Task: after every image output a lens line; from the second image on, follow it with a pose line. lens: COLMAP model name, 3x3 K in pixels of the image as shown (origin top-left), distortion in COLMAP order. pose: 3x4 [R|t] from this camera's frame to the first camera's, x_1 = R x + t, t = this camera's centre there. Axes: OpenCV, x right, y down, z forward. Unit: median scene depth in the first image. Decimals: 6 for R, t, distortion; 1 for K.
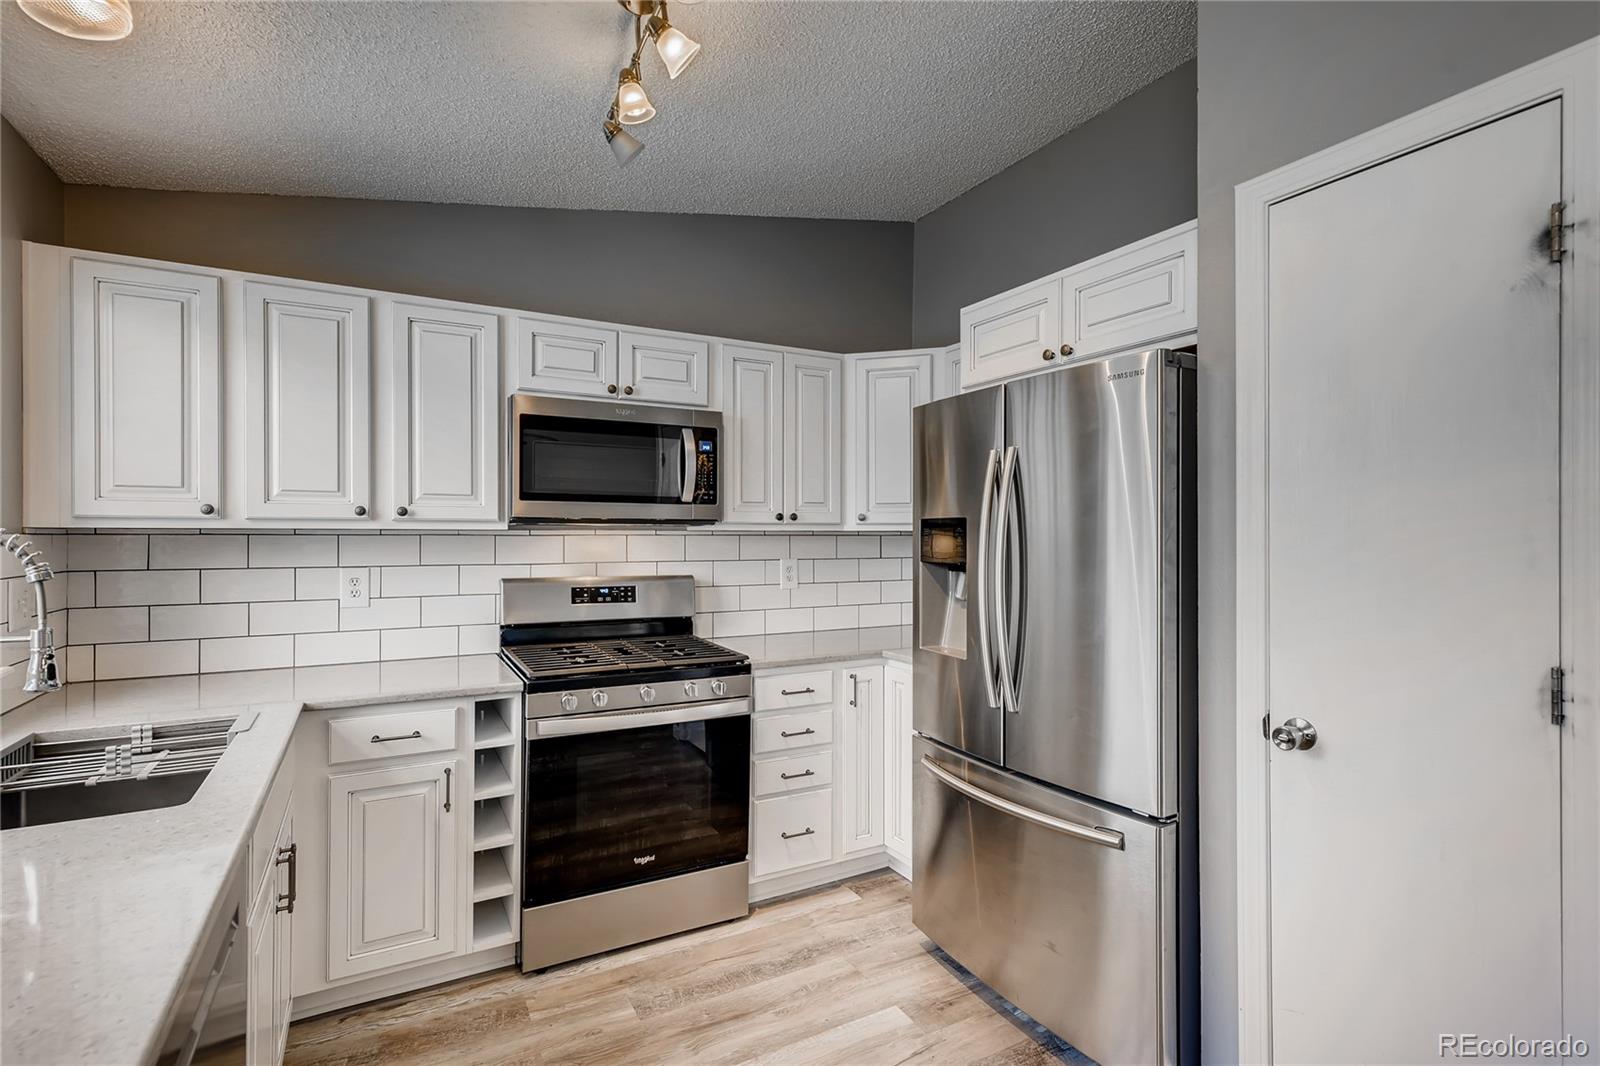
lens RADIAL K [[769.2, 0, 799.0], [0, 769.2, 530.5], [0, 0, 1]] dist [0.010549, -0.000304]
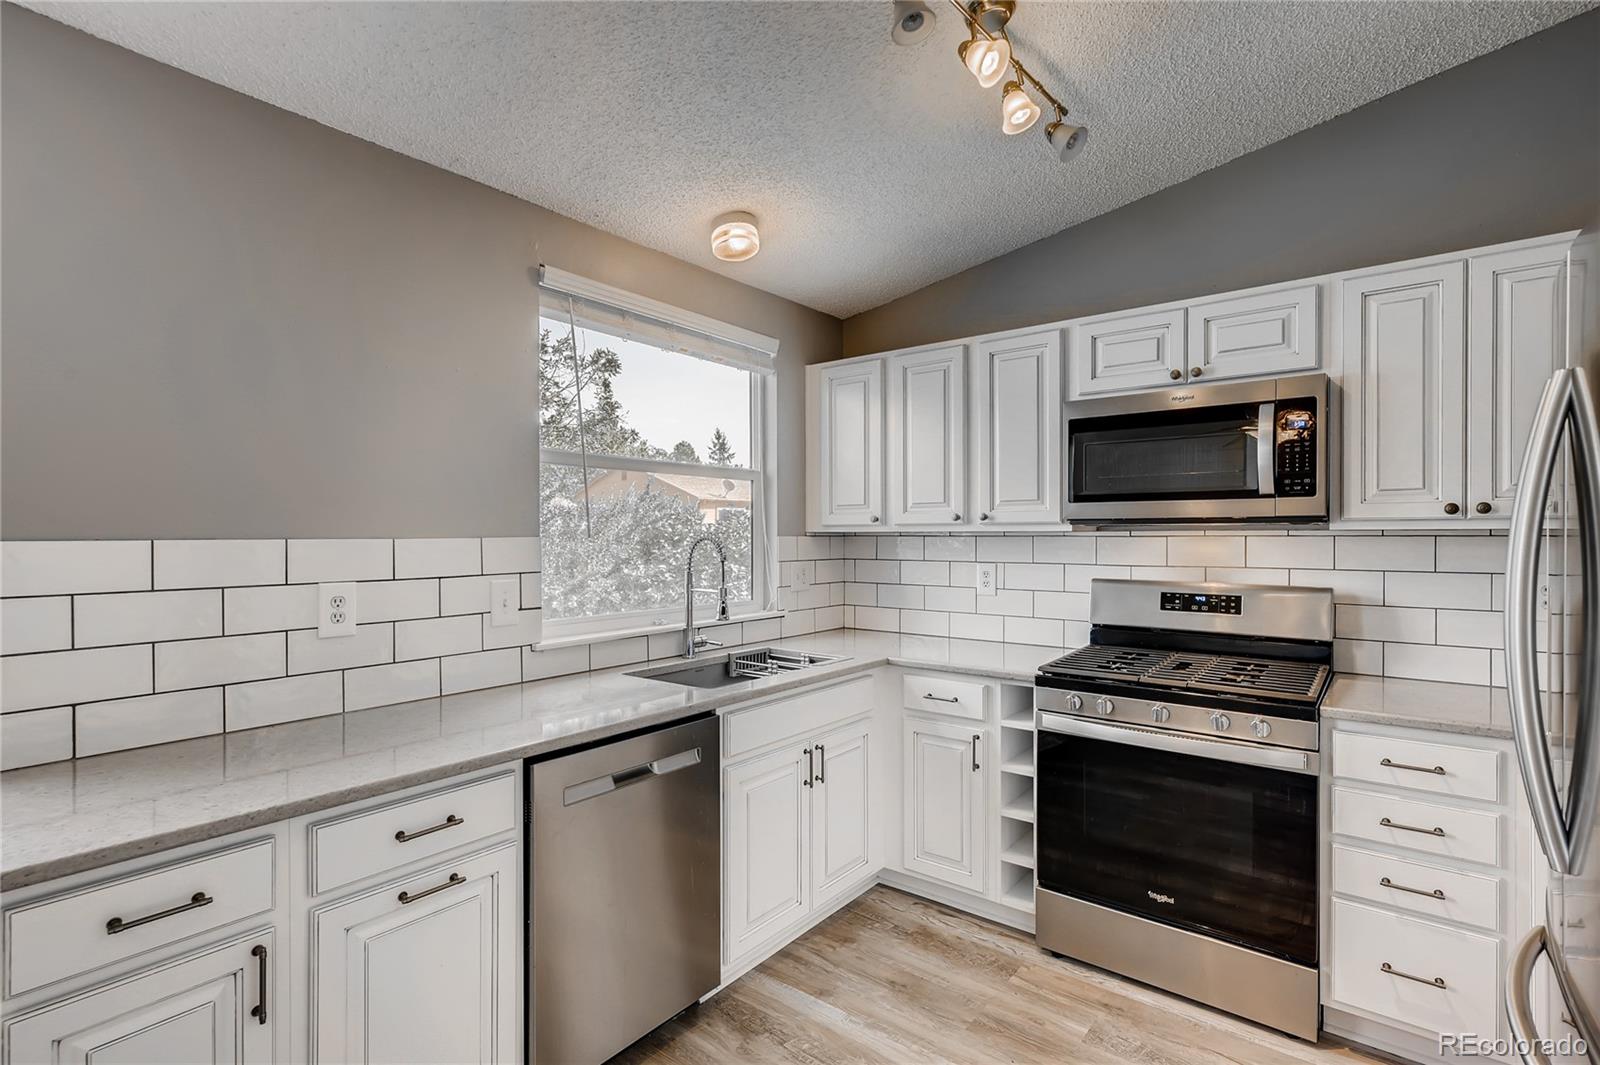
lens RADIAL K [[769.2, 0, 788.7], [0, 769.2, 538.3], [0, 0, 1]] dist [0.010549, -0.000304]
pose [[0.382763, 0.001143, -0.923846, 0.445749], [0.006752, 0.999969, 0.004034, 0.001813], [0.923822, -0.007782, 0.382743, 0.247566]]
